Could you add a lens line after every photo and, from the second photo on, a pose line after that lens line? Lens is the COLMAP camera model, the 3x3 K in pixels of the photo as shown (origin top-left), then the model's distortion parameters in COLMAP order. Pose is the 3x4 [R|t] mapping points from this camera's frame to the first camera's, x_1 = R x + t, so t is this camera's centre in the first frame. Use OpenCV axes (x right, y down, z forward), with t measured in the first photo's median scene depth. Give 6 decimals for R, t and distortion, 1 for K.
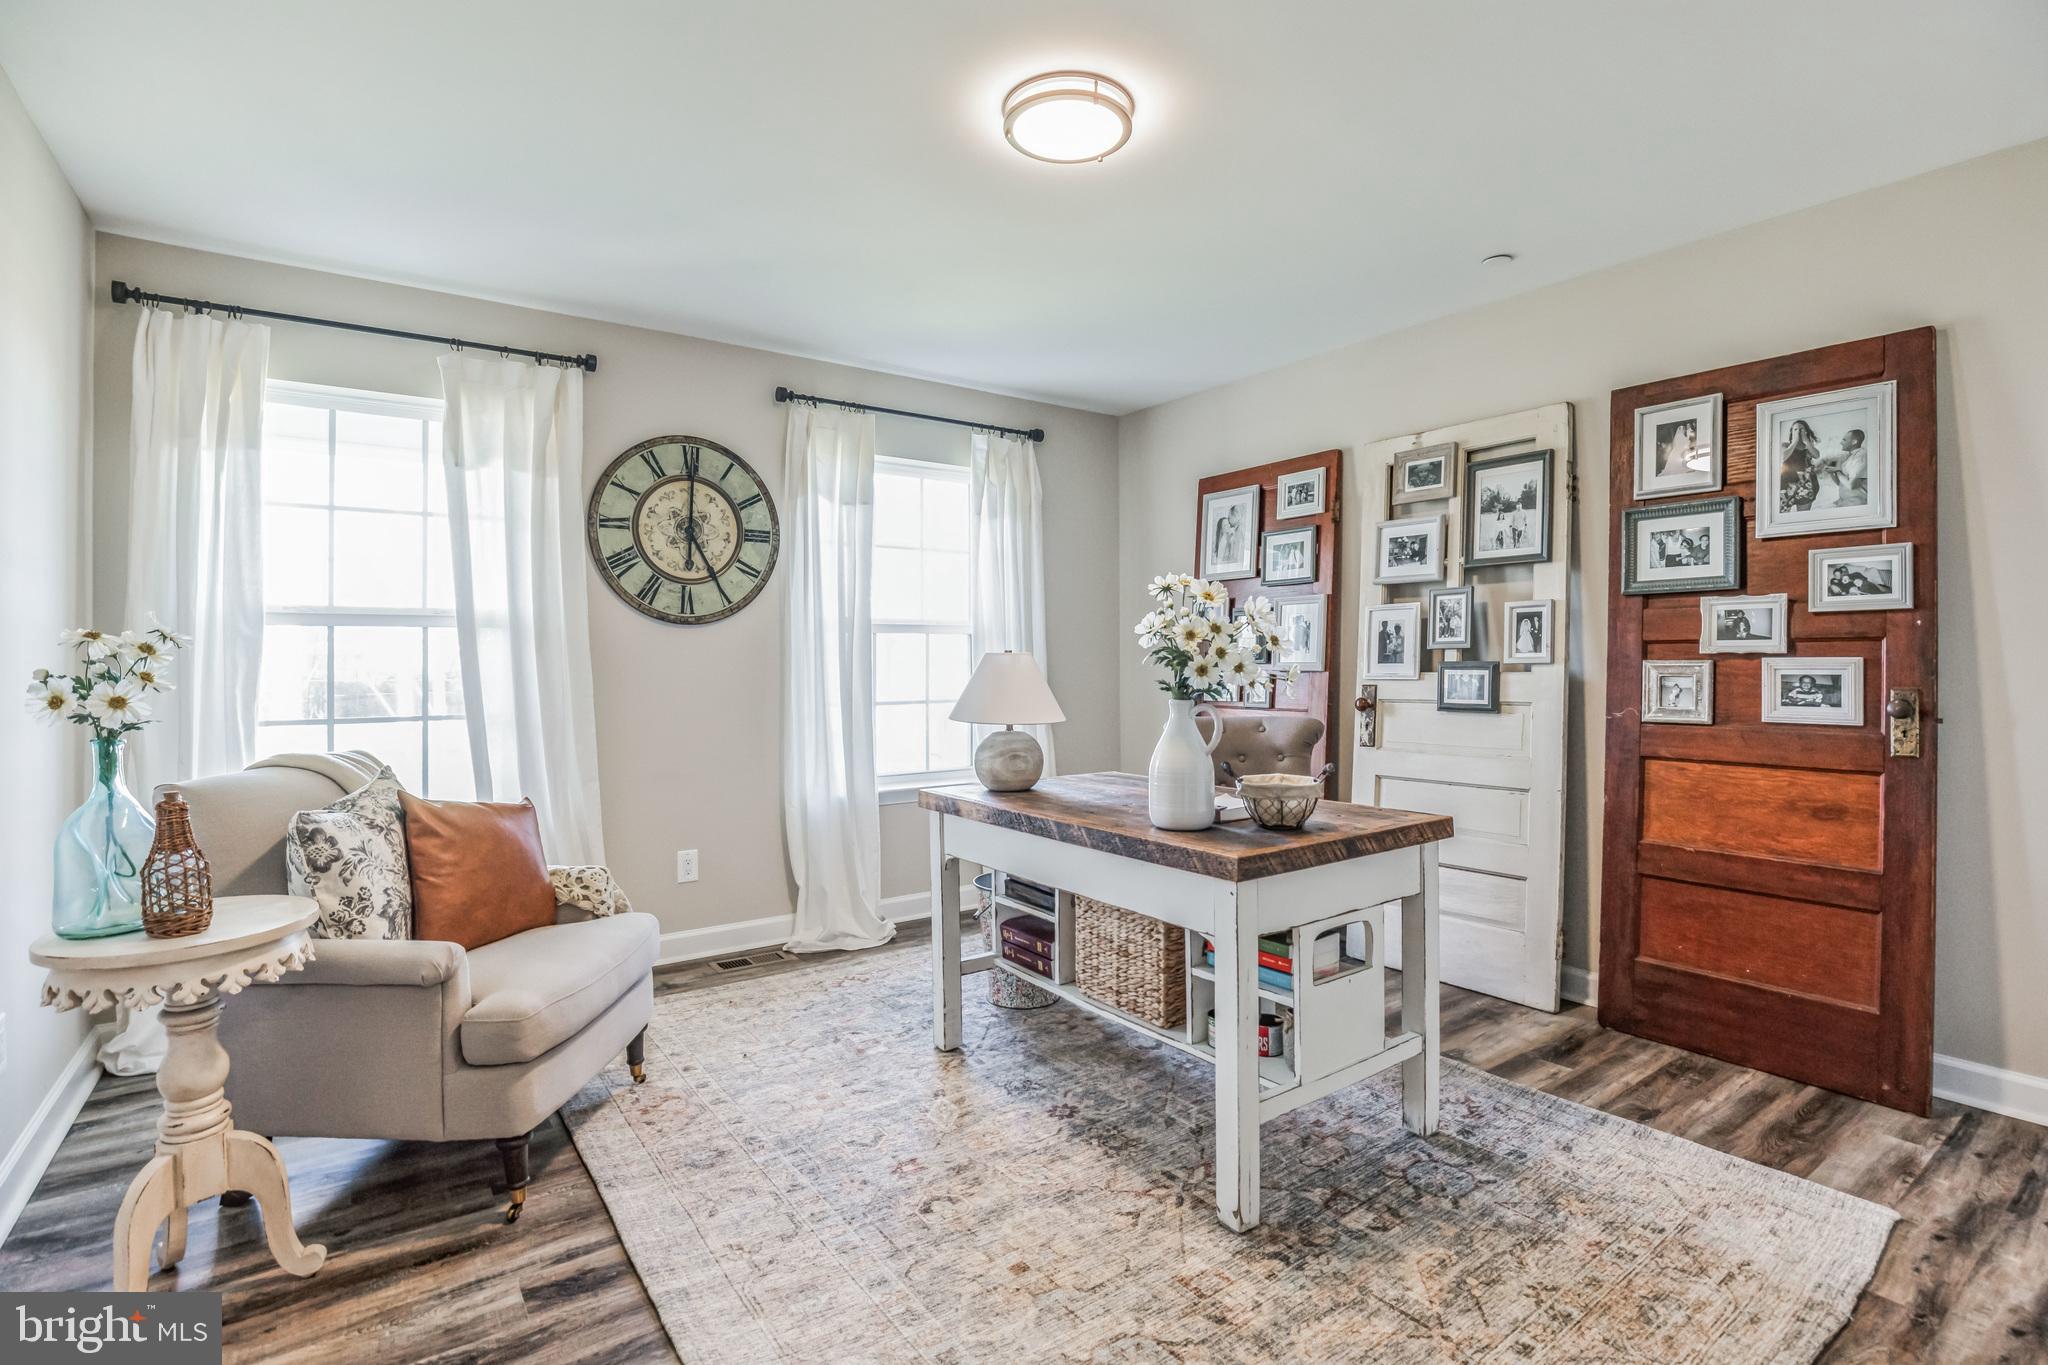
lens RADIAL K [[971.7, 0, 1035.0], [0, 971.7, 674.2], [0, 0, 1]] dist [-0.034916, 0.004326]
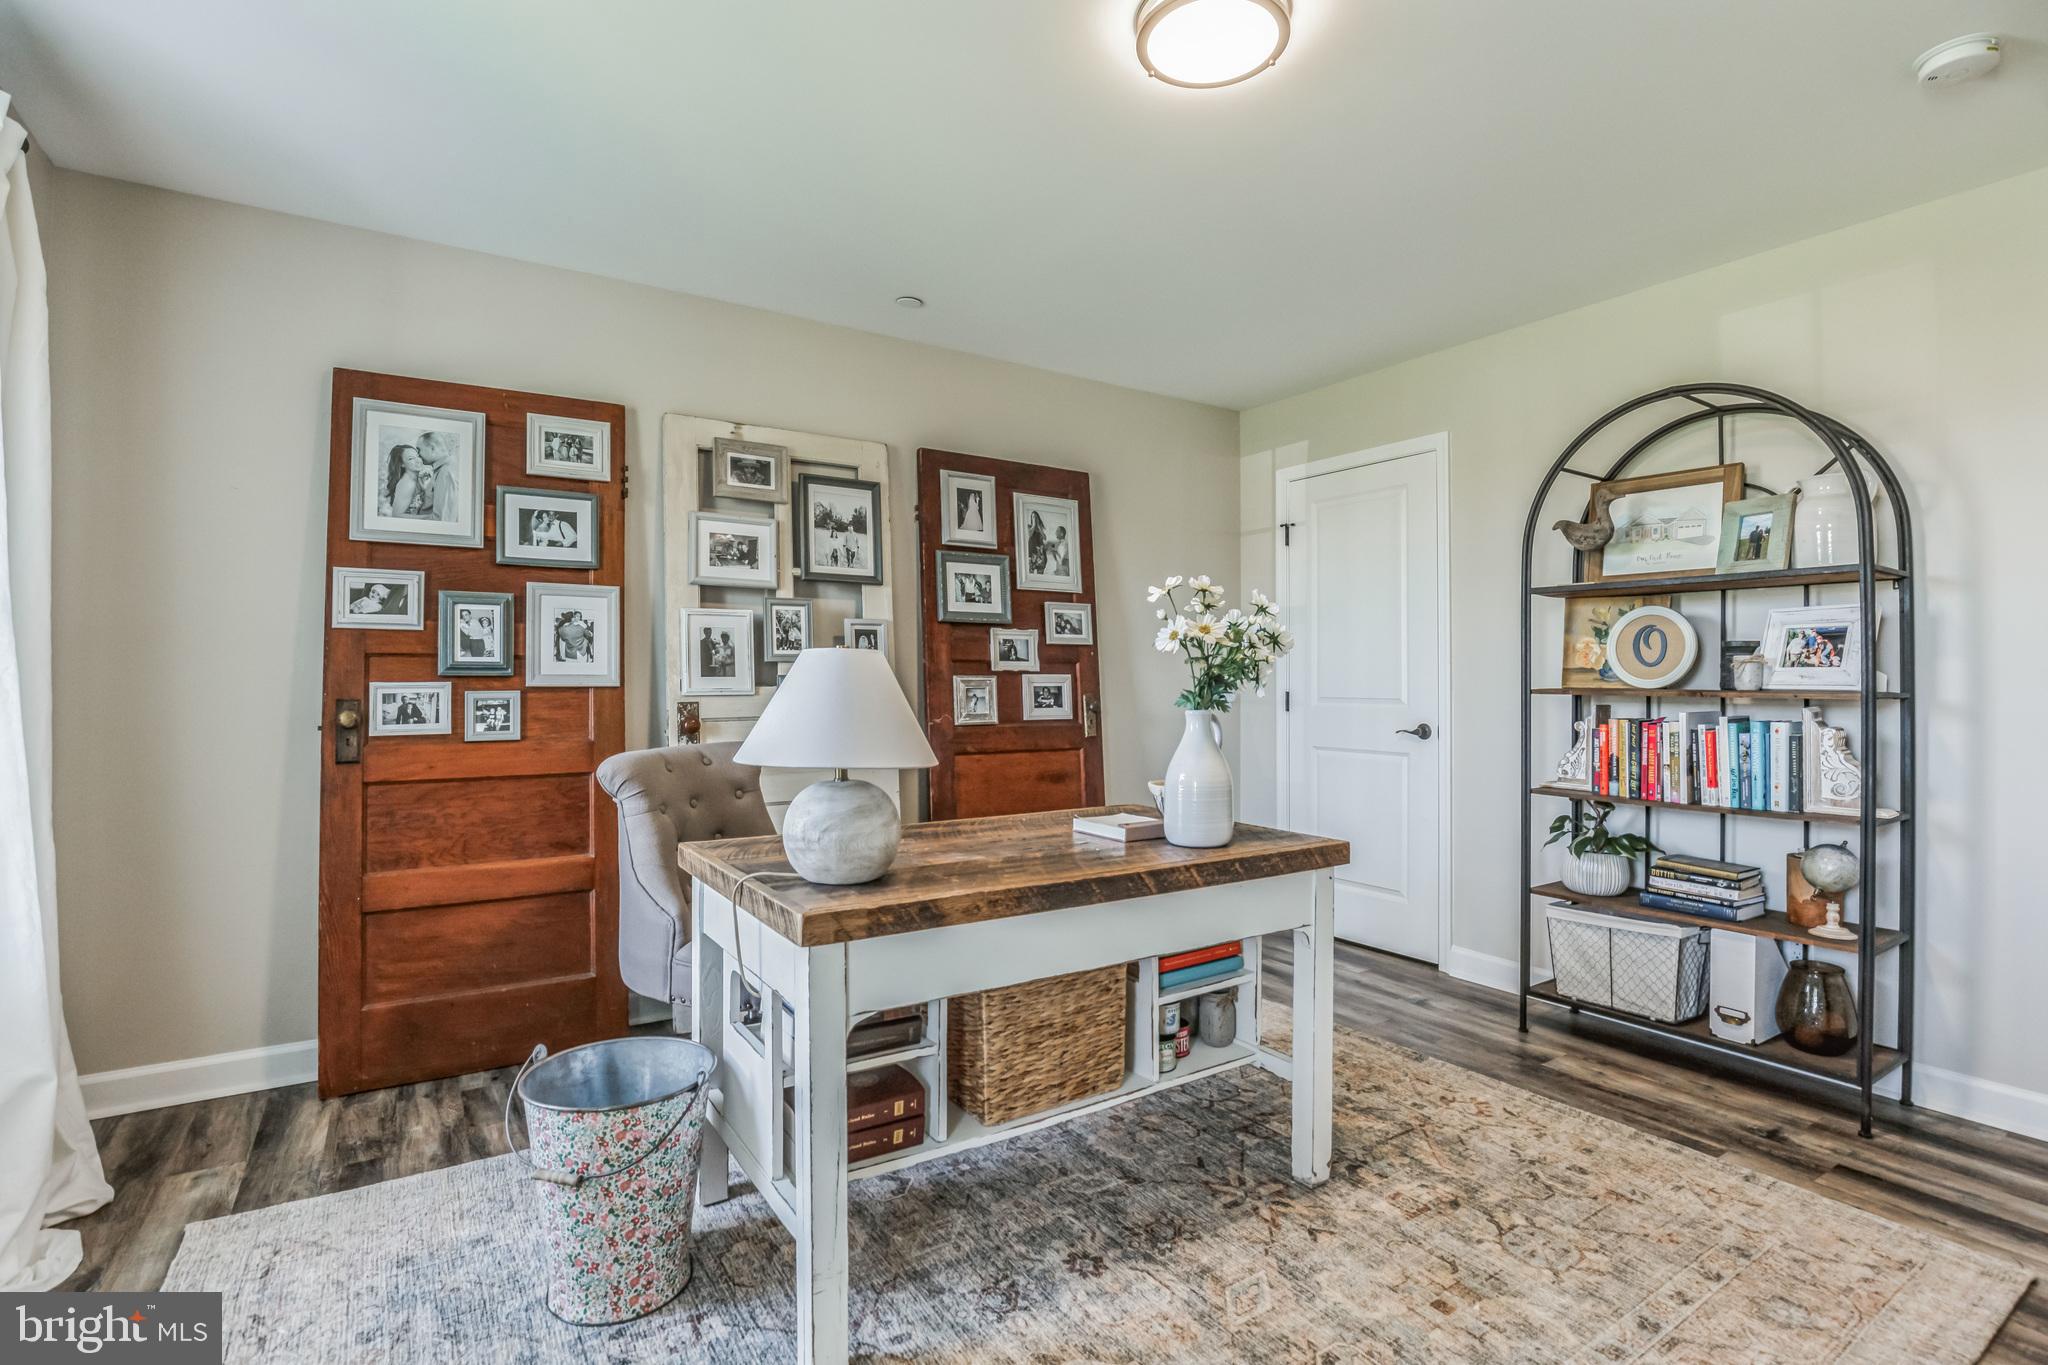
lens RADIAL K [[971.7, 0, 1032.7], [0, 971.7, 682.1], [0, 0, 1]] dist [-0.034916, 0.004326]
pose [[0.050209, 0.005776, 0.998722, -0.629198], [0.011647, 0.999912, -0.006369, 0.002929], [-0.998671, 0.011952, 0.050137, 0.868064]]
